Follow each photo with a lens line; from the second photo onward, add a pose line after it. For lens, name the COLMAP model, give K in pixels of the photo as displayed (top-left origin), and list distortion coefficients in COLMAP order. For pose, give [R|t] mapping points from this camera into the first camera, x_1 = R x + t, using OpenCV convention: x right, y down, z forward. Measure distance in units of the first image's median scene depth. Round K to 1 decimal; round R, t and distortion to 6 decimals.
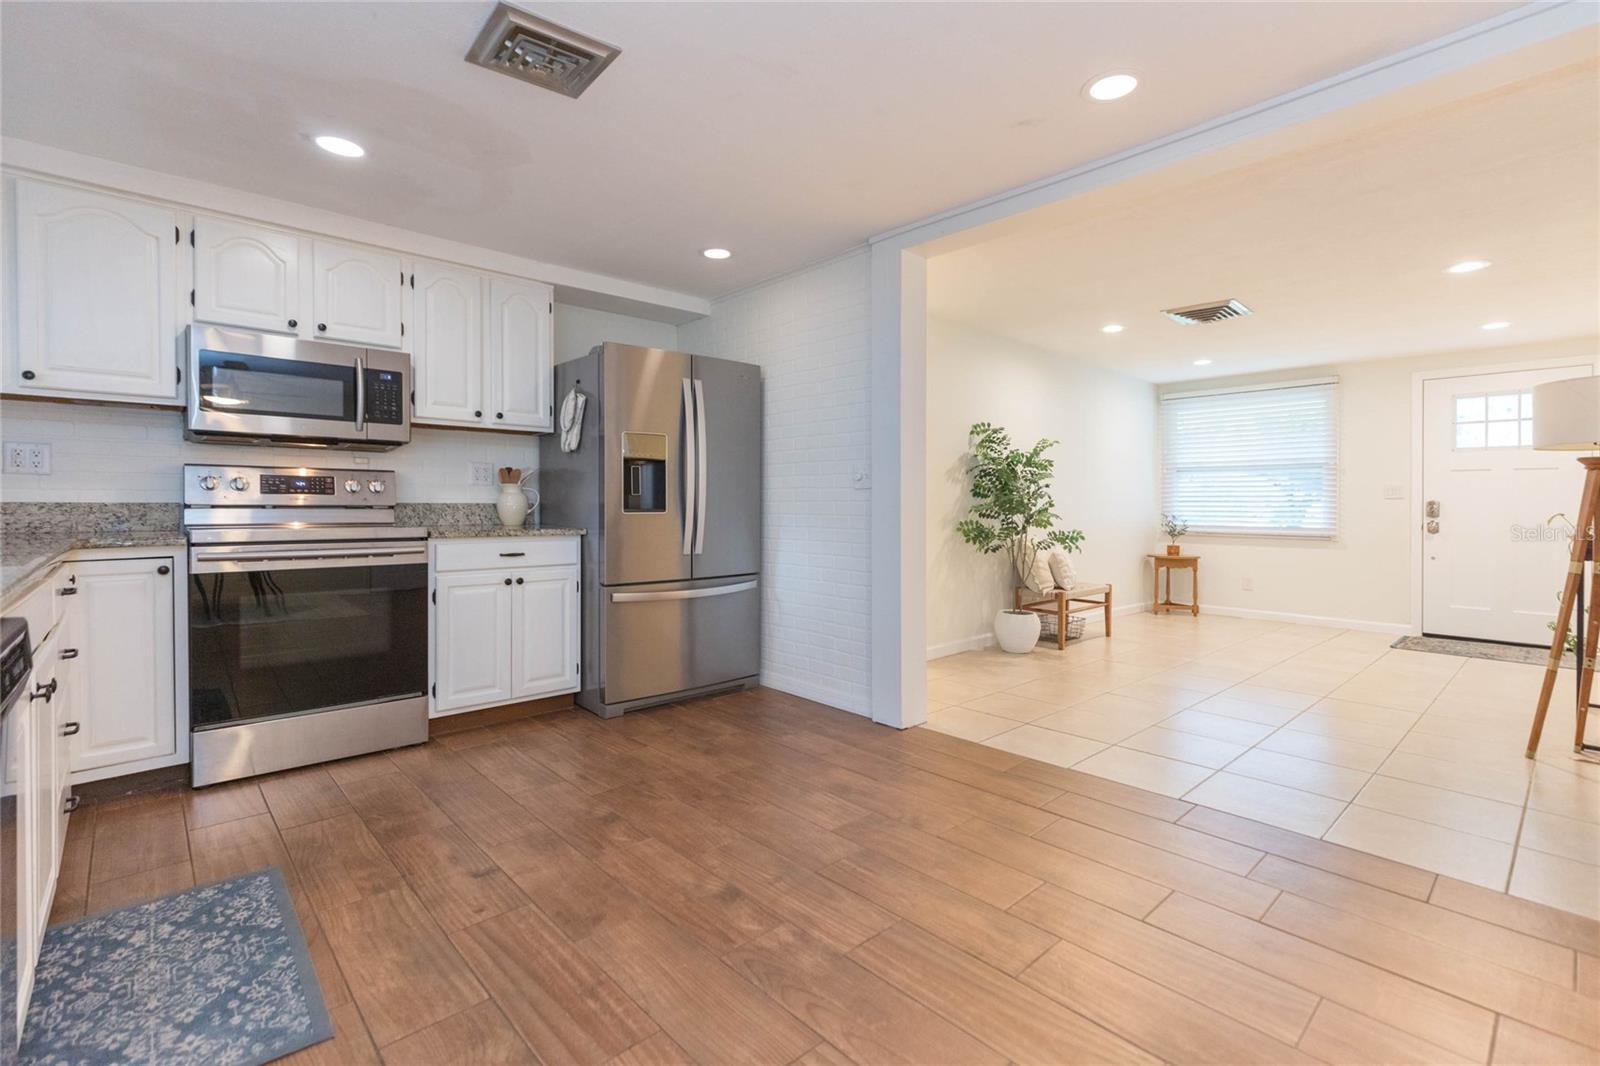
lens RADIAL K [[722.5, 0, 815.8], [0, 722.5, 506.2], [0, 0, 1]] dist [0.002797, -0.000688]
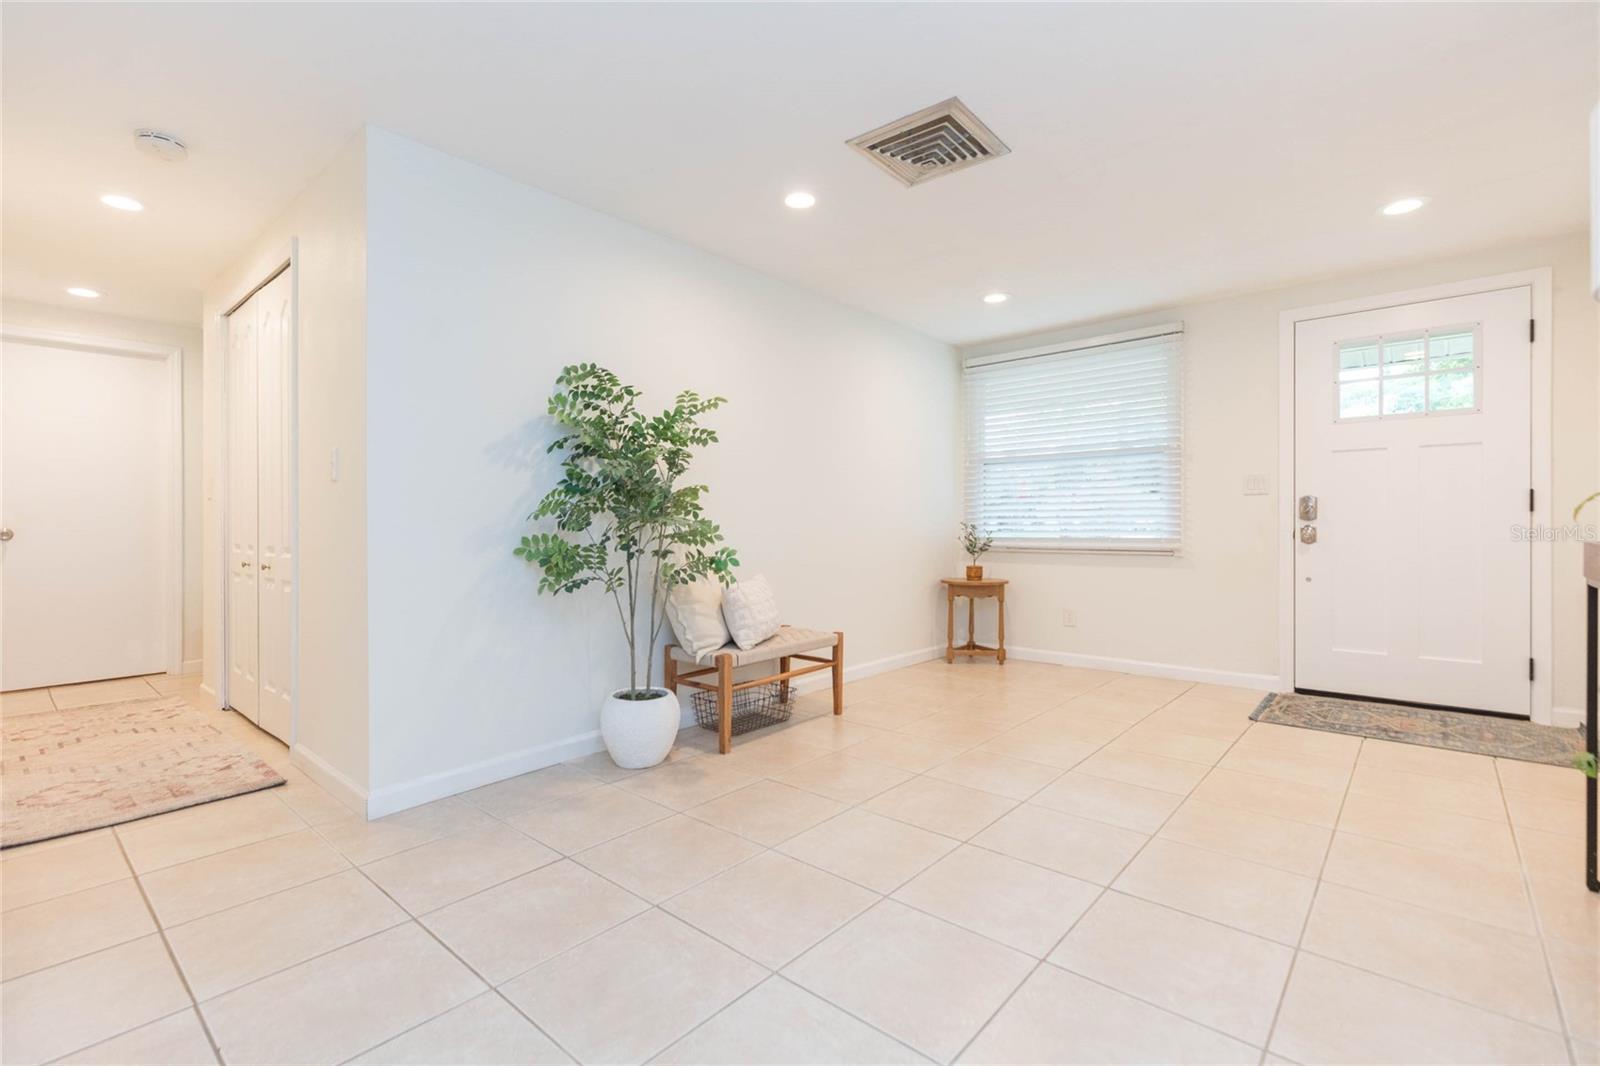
lens RADIAL K [[722.5, 0, 808.0], [0, 722.5, 536.5], [0, 0, 1]] dist [0.002797, -0.000688]
pose [[0.994448, -0.016513, 0.103925, 0.499354], [0.014886, 0.999755, 0.016411, 0.020903], [-0.104170, -0.014773, 0.994450, 0.592006]]
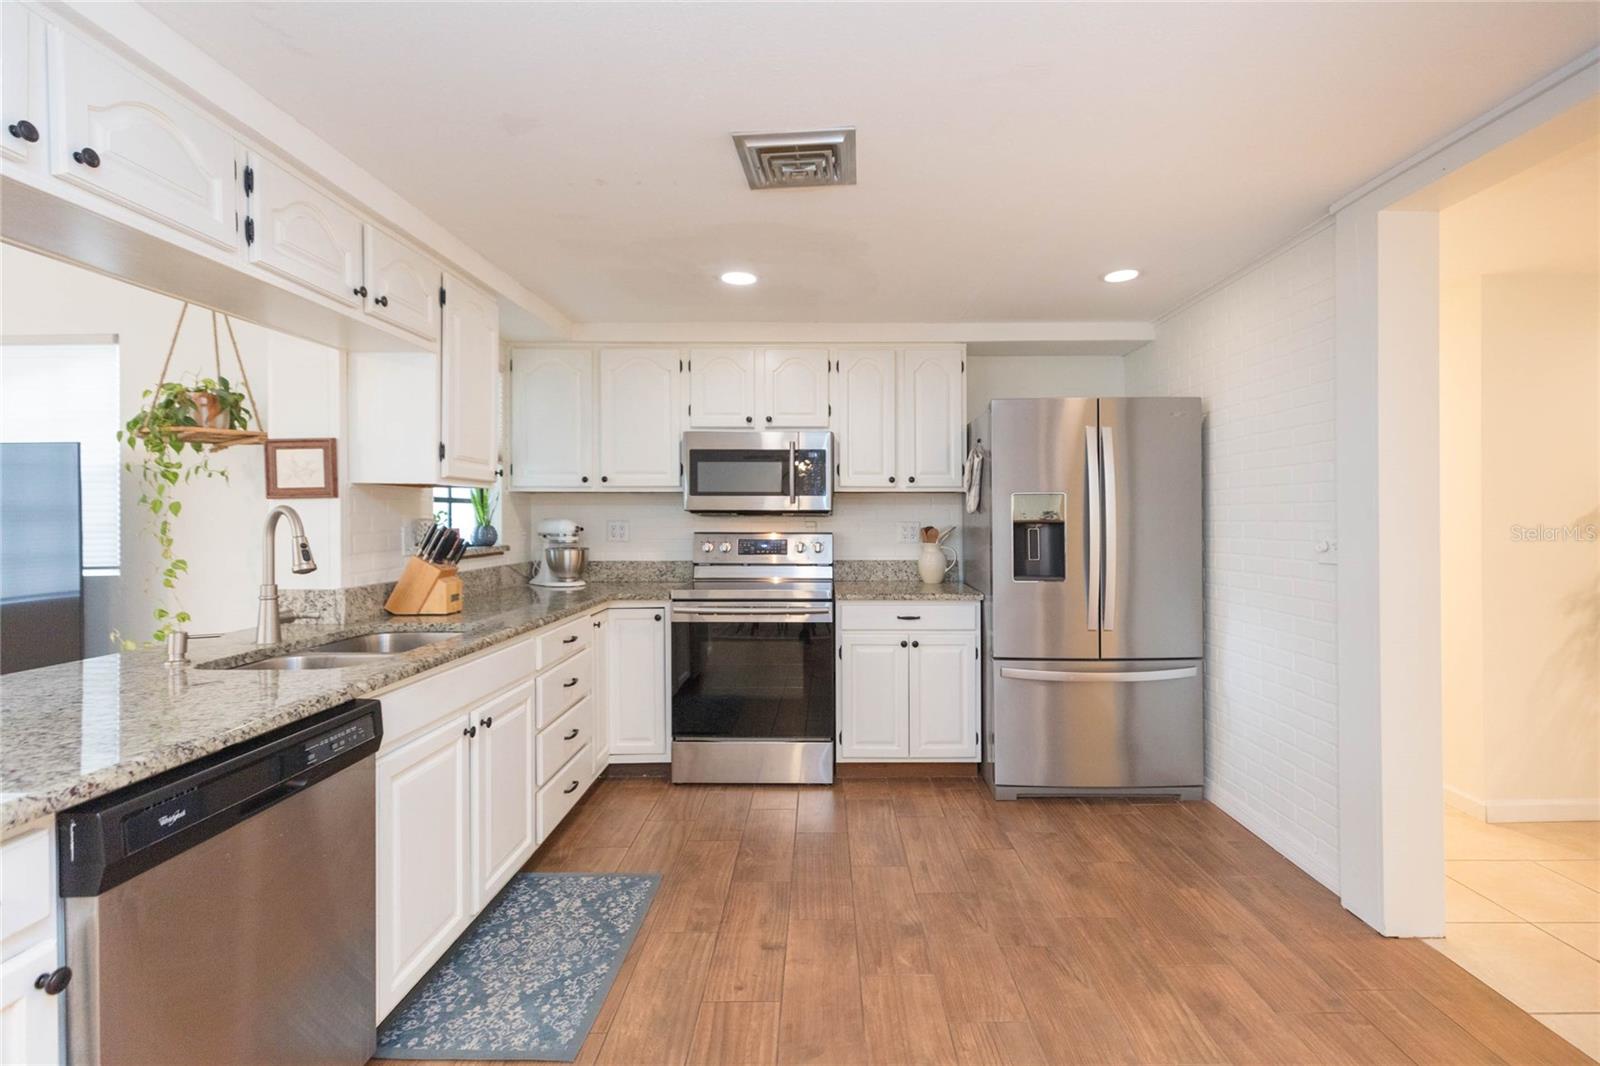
lens RADIAL K [[722.5, 0, 828.8], [0, 722.5, 517.0], [0, 0, 1]] dist [0.002797, -0.000688]
pose [[0.733423, -0.005950, -0.679746, 0.184665], [0.000778, 0.999968, -0.007913, -0.064229], [0.679772, 0.005274, 0.733405, 0.158092]]
